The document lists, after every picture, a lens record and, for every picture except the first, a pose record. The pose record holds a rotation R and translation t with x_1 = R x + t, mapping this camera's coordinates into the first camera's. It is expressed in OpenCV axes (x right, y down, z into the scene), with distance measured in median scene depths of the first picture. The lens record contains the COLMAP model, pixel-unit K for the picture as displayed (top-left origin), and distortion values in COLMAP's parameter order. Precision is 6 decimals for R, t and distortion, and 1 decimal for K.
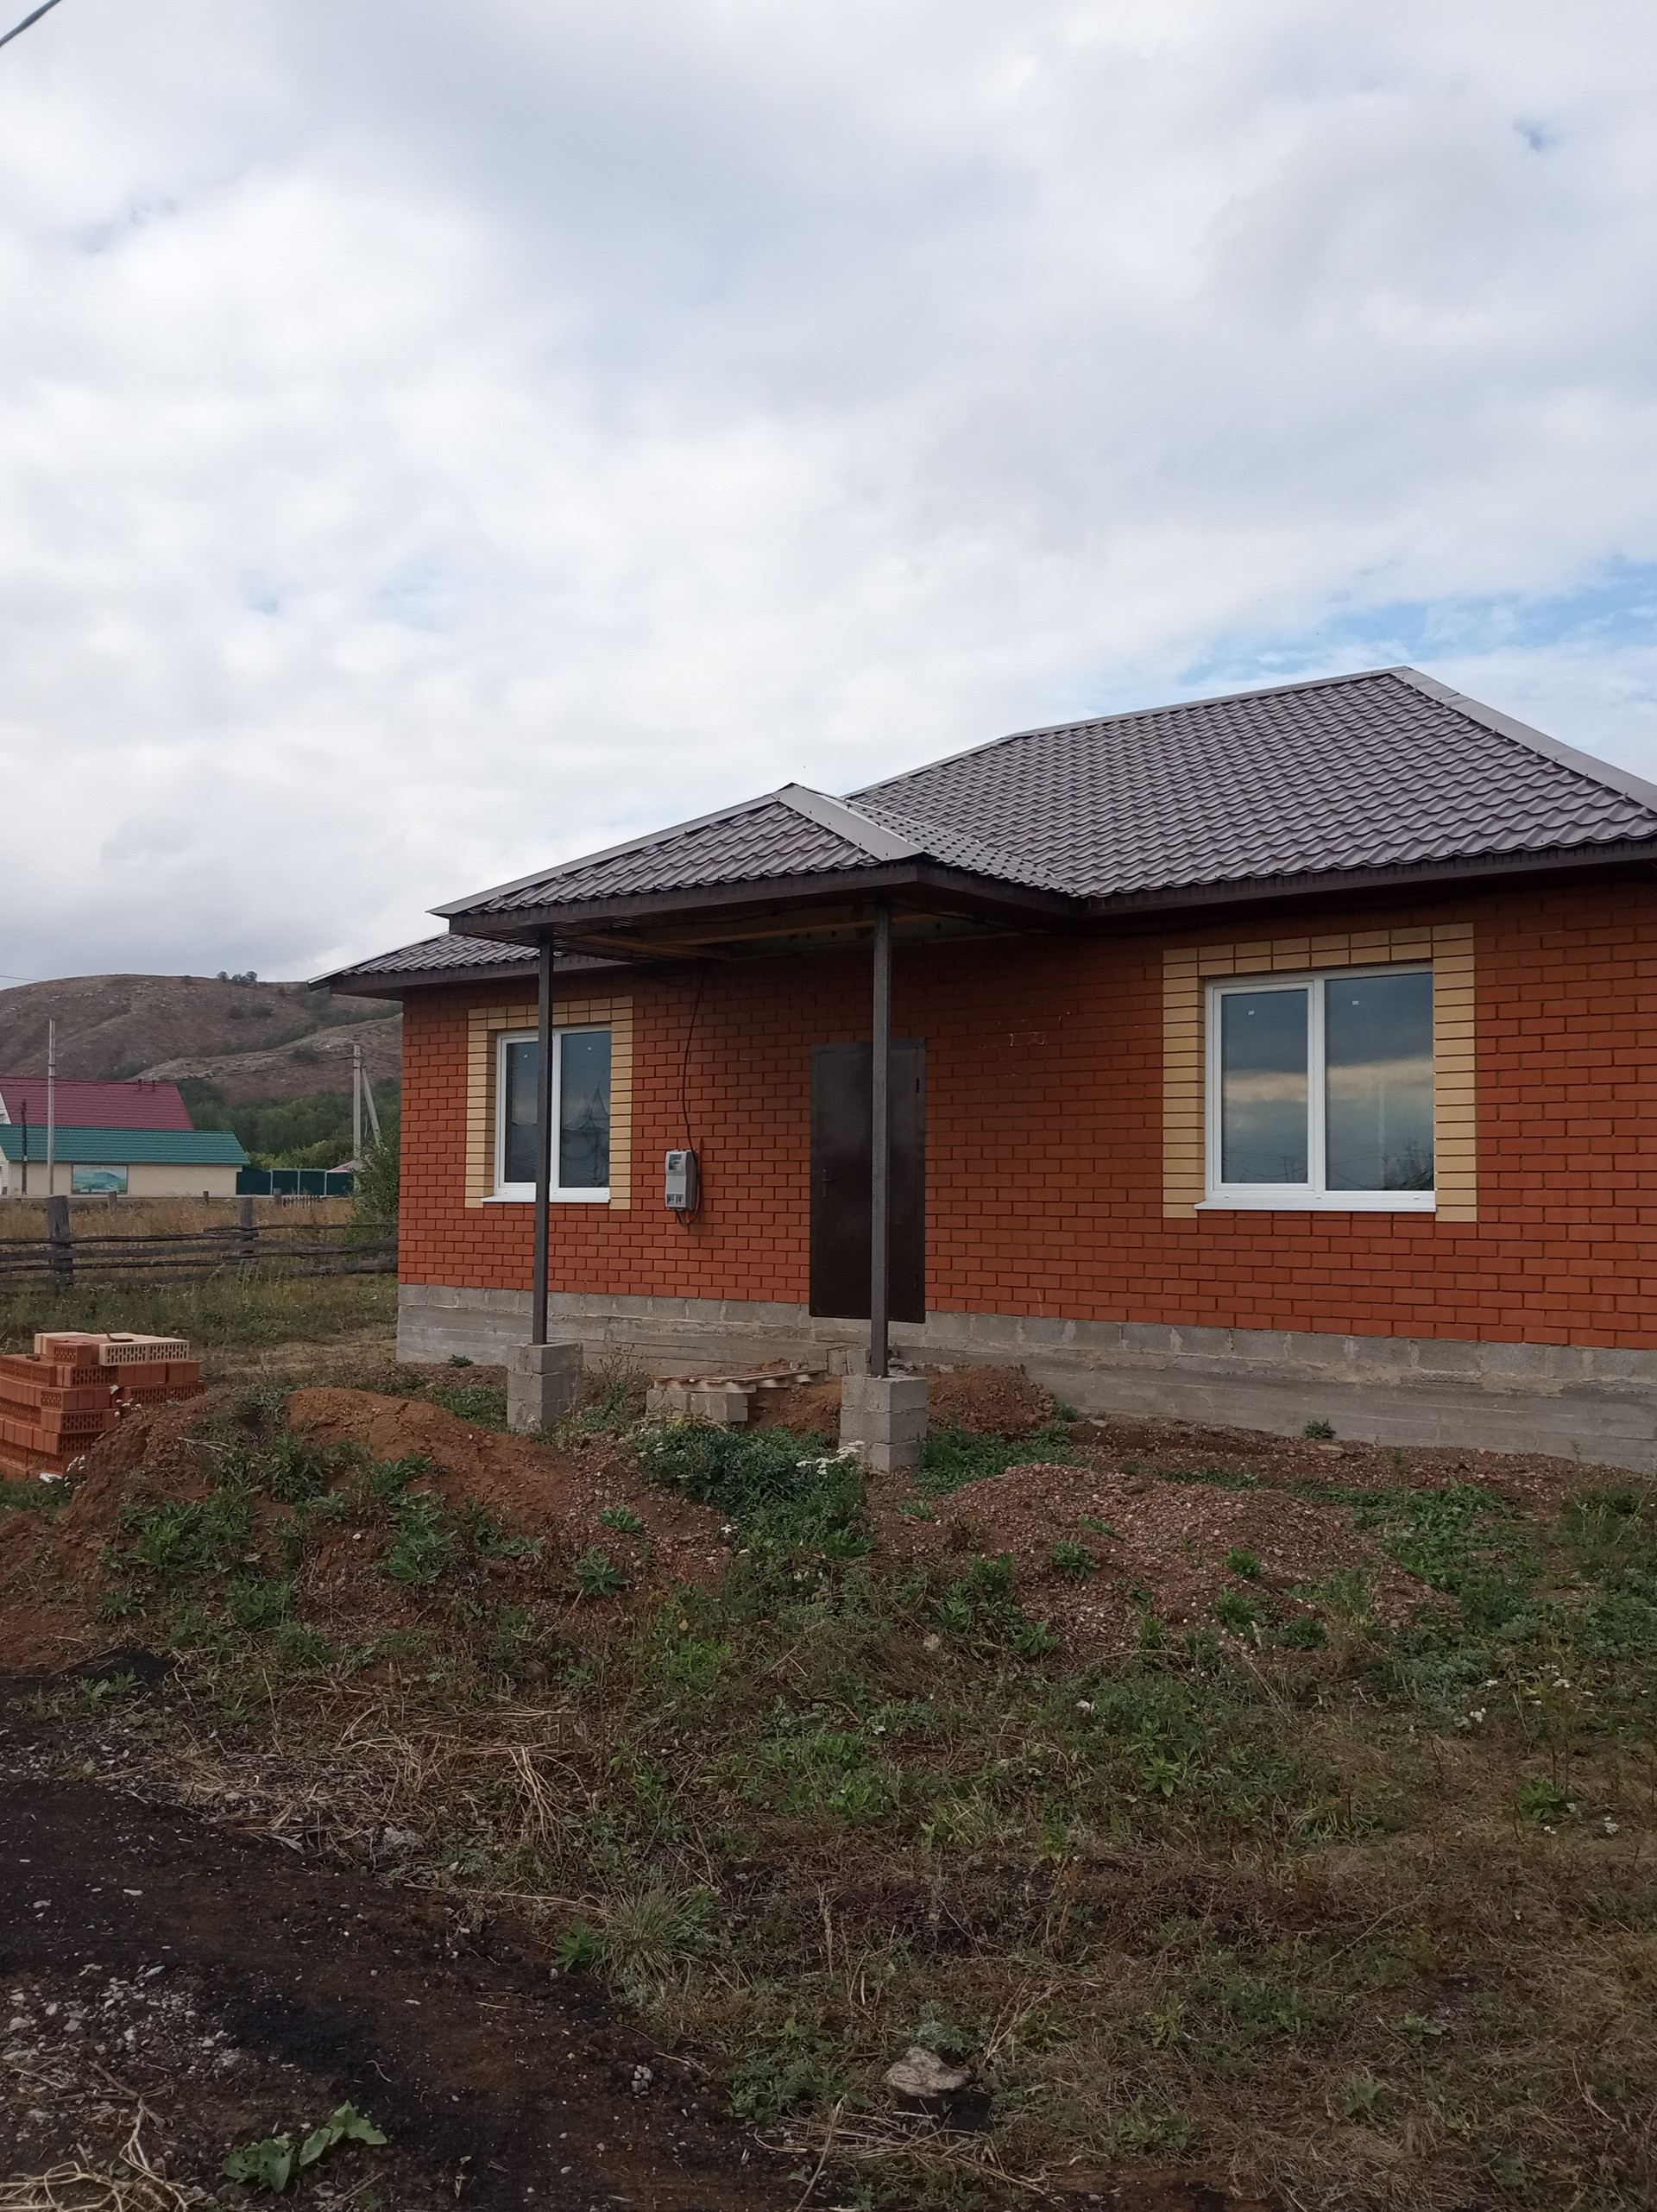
lens RADIAL K [[1926.1, 0, 830.2], [0, 1926.1, 1111.4], [0, 0, 1]] dist [0.010799, -0.005382]
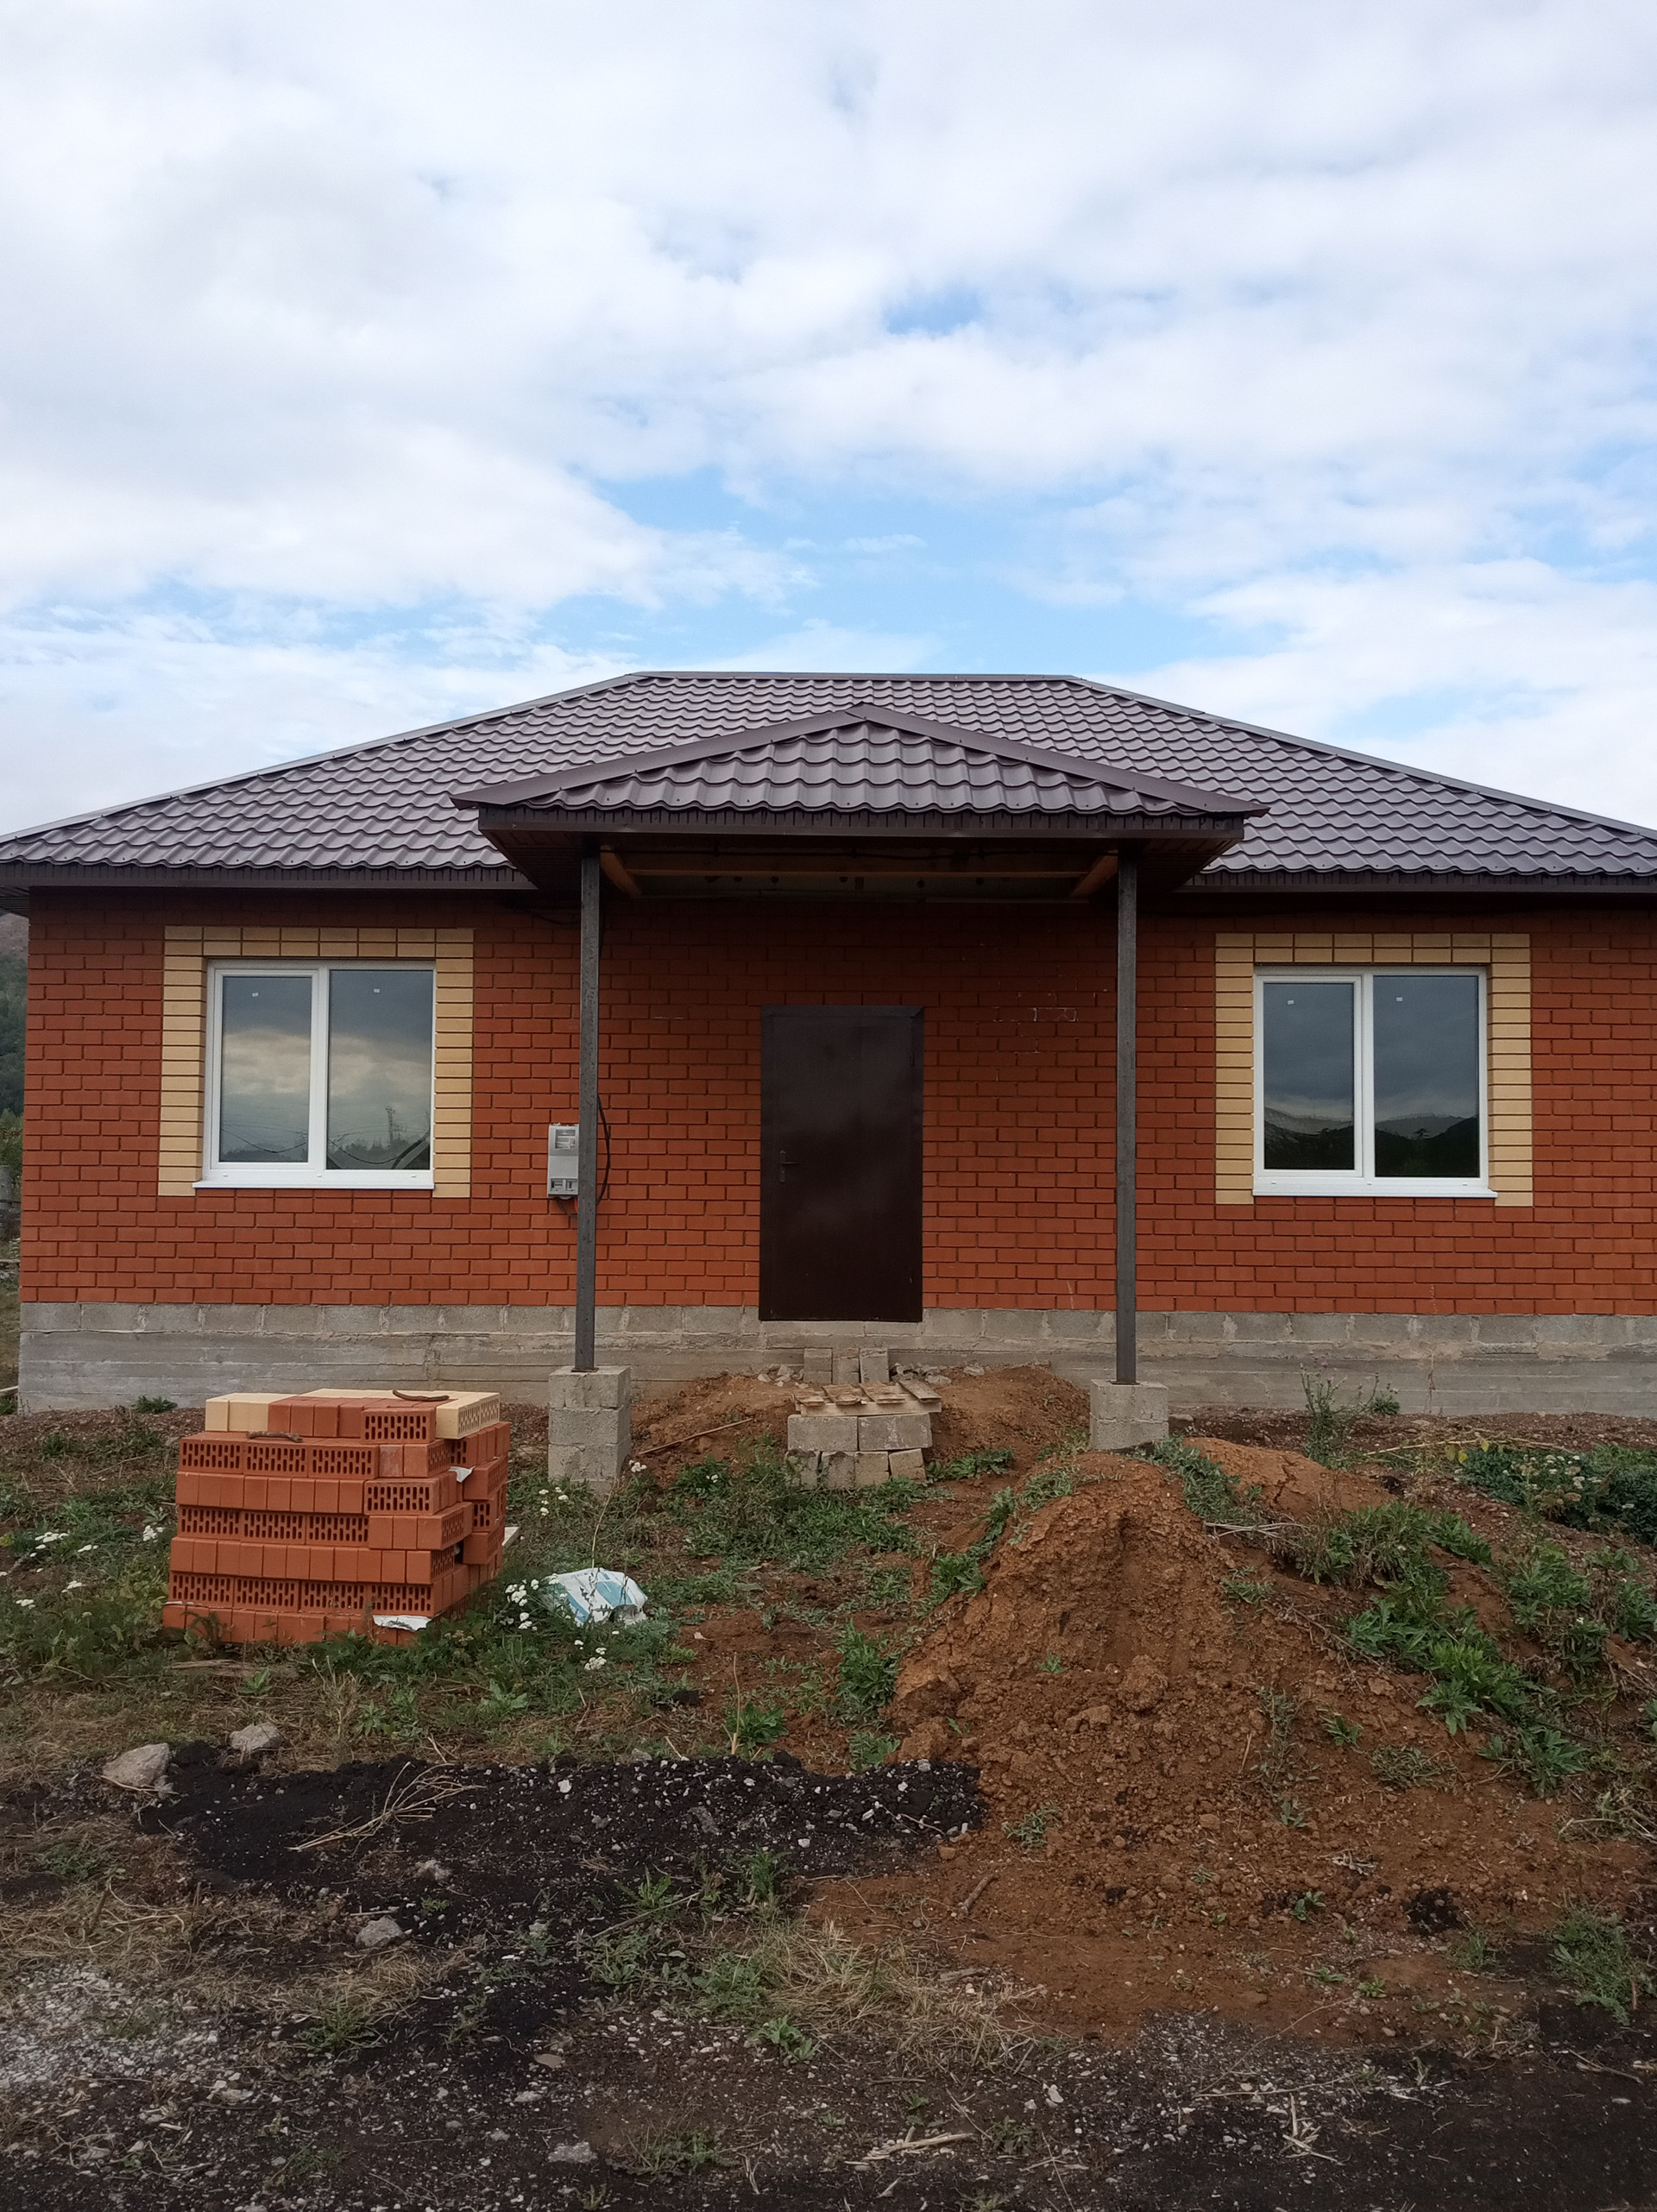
lens RADIAL K [[1861.4, 0, 835.3], [0, 1861.4, 1106.9], [0, 0, 1]] dist [0.038236, -0.116591]
pose [[0.780689, 0.024091, 0.624456, -0.572146], [-0.029651, 0.999559, -0.001493, 0.012520], [-0.624216, -0.017350, 0.781059, 0.372457]]
